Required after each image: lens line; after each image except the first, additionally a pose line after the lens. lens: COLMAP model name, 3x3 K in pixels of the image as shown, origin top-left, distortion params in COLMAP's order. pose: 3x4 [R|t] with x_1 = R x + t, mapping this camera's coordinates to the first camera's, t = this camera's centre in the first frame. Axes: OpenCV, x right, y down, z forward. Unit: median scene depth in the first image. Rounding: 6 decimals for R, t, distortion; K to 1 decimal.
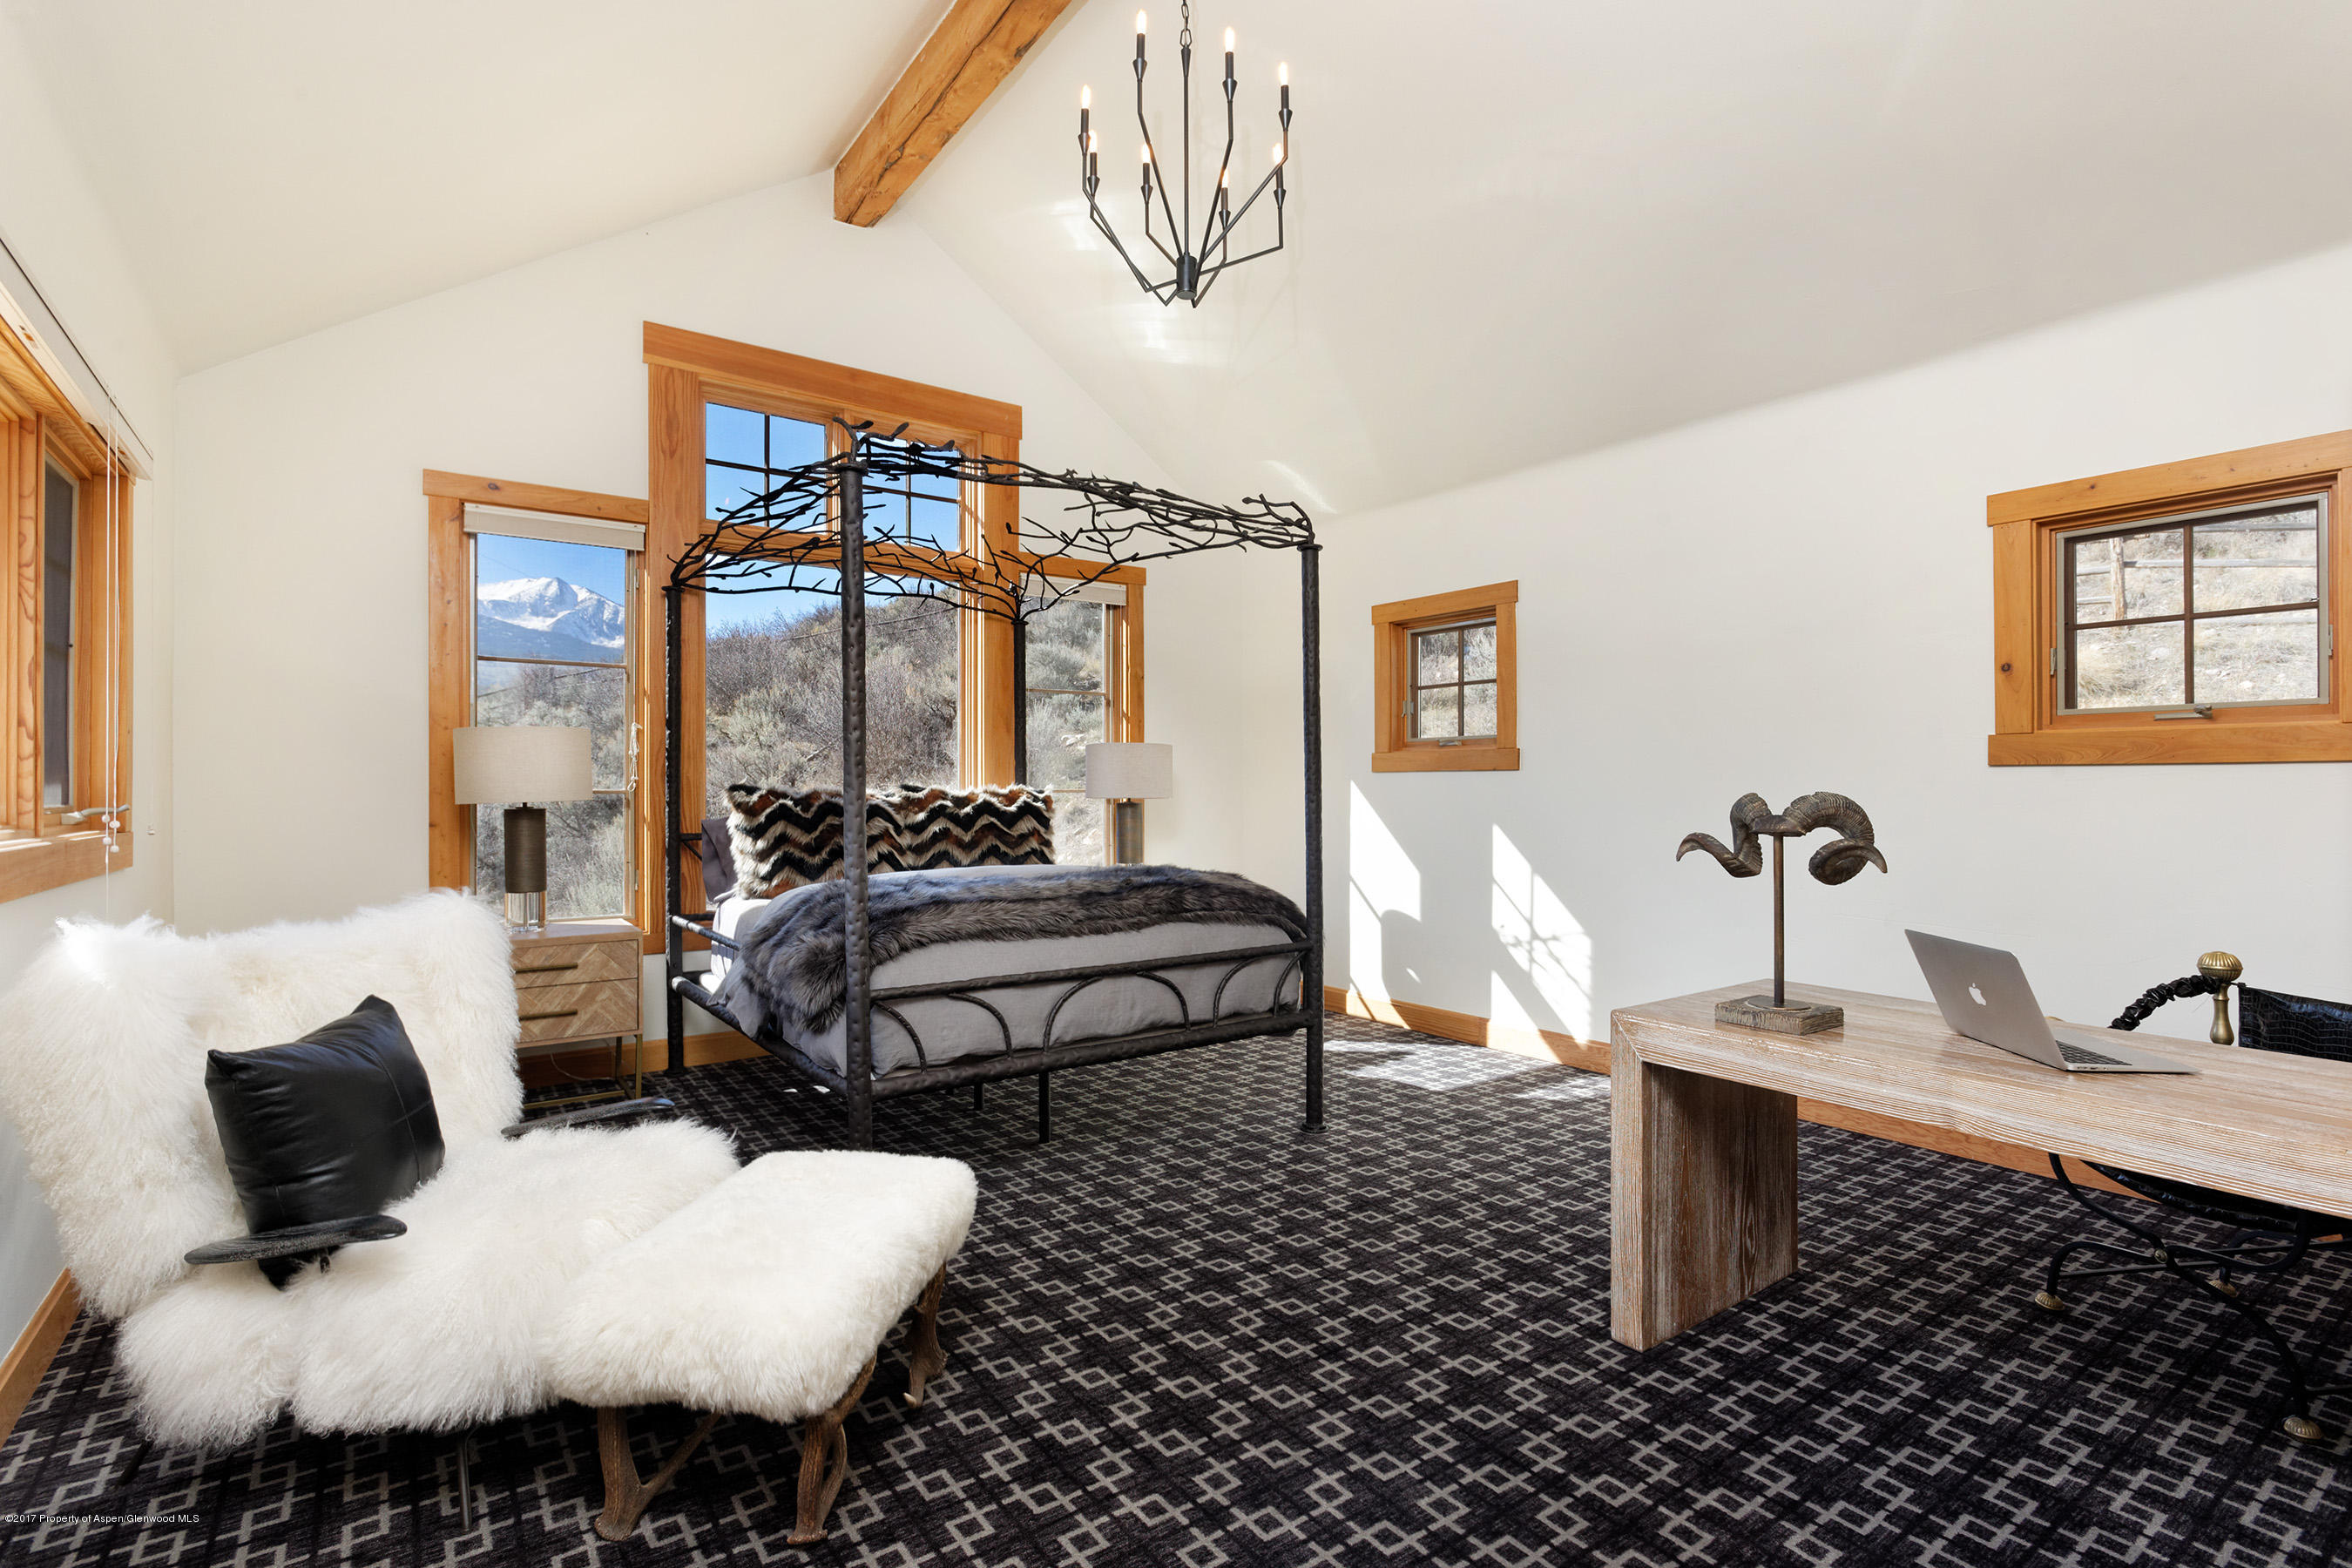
lens RADIAL K [[1137.4, 0, 1179.0], [0, 1137.4, 779.0], [0, 0, 1]] dist [0.002578, -0.000212]
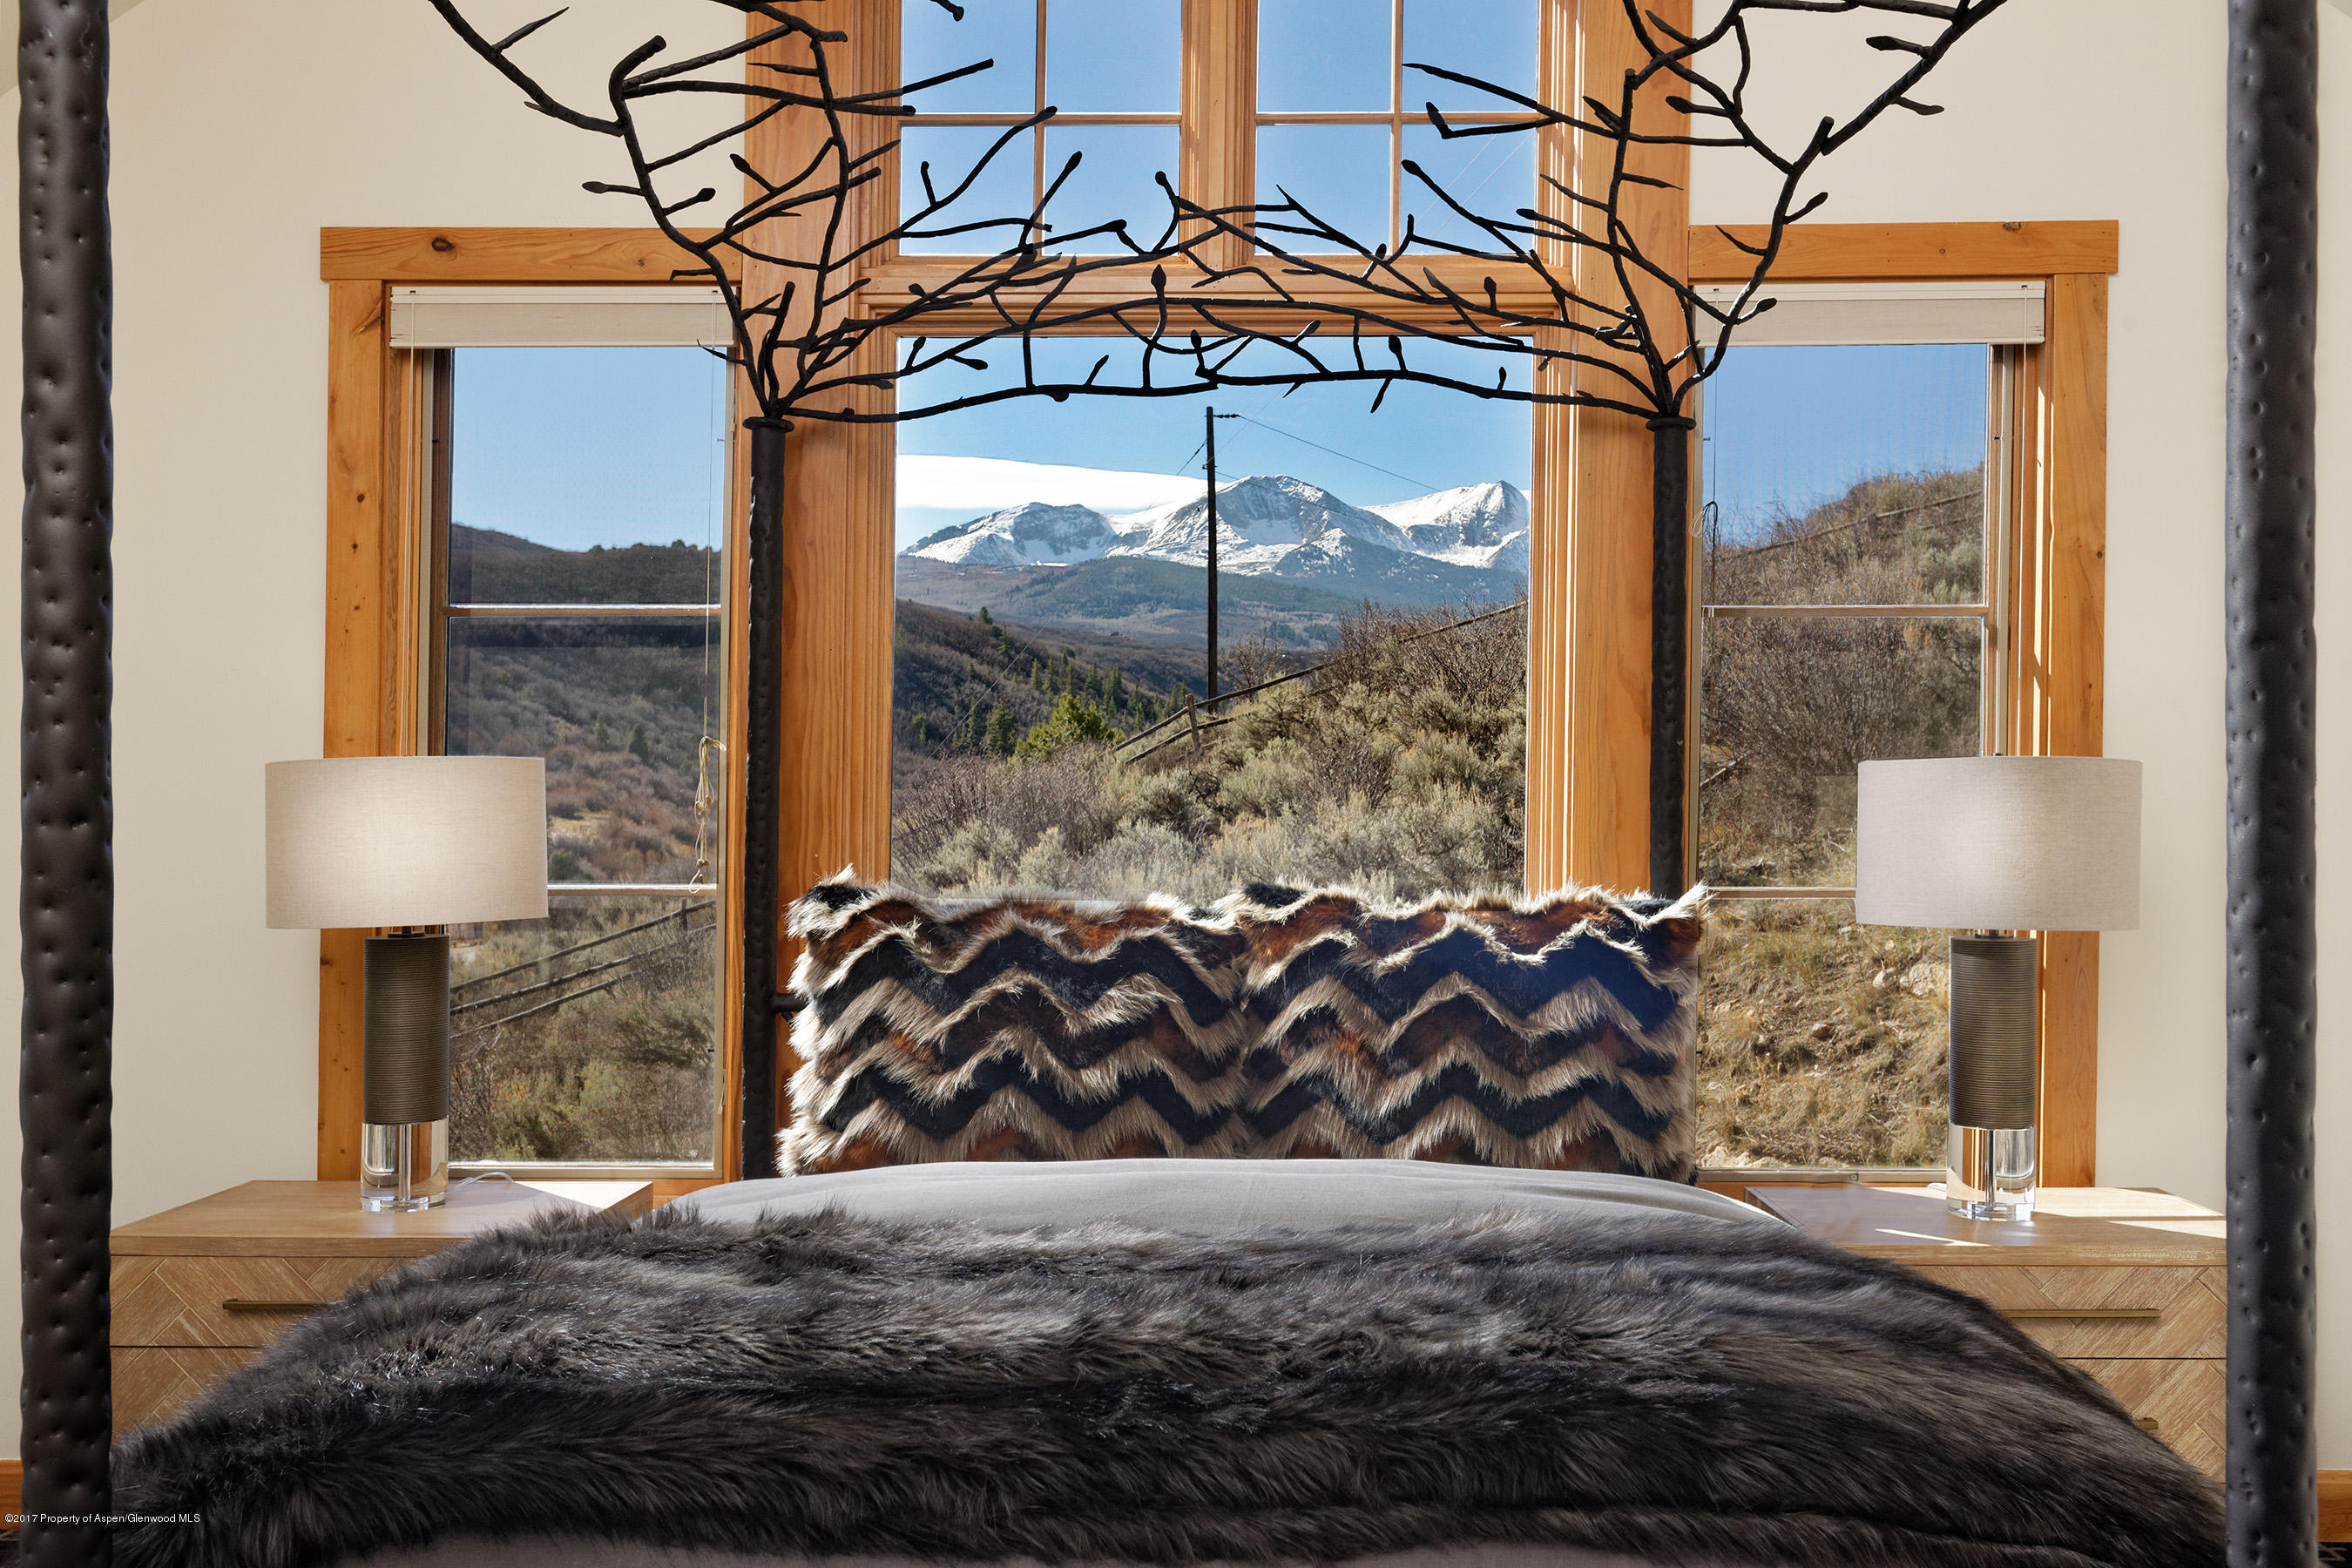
lens RADIAL K [[2056.9, 0, 1189.2], [0, 2056.9, 796.7], [0, 0, 1]] dist [-0.005951, -0.000735]
pose [[0.794878, -0.004334, -0.606754, 0.146502], [0.002582, 0.999990, -0.003759, -0.020587], [0.606764, 0.001421, 0.794881, 0.448908]]
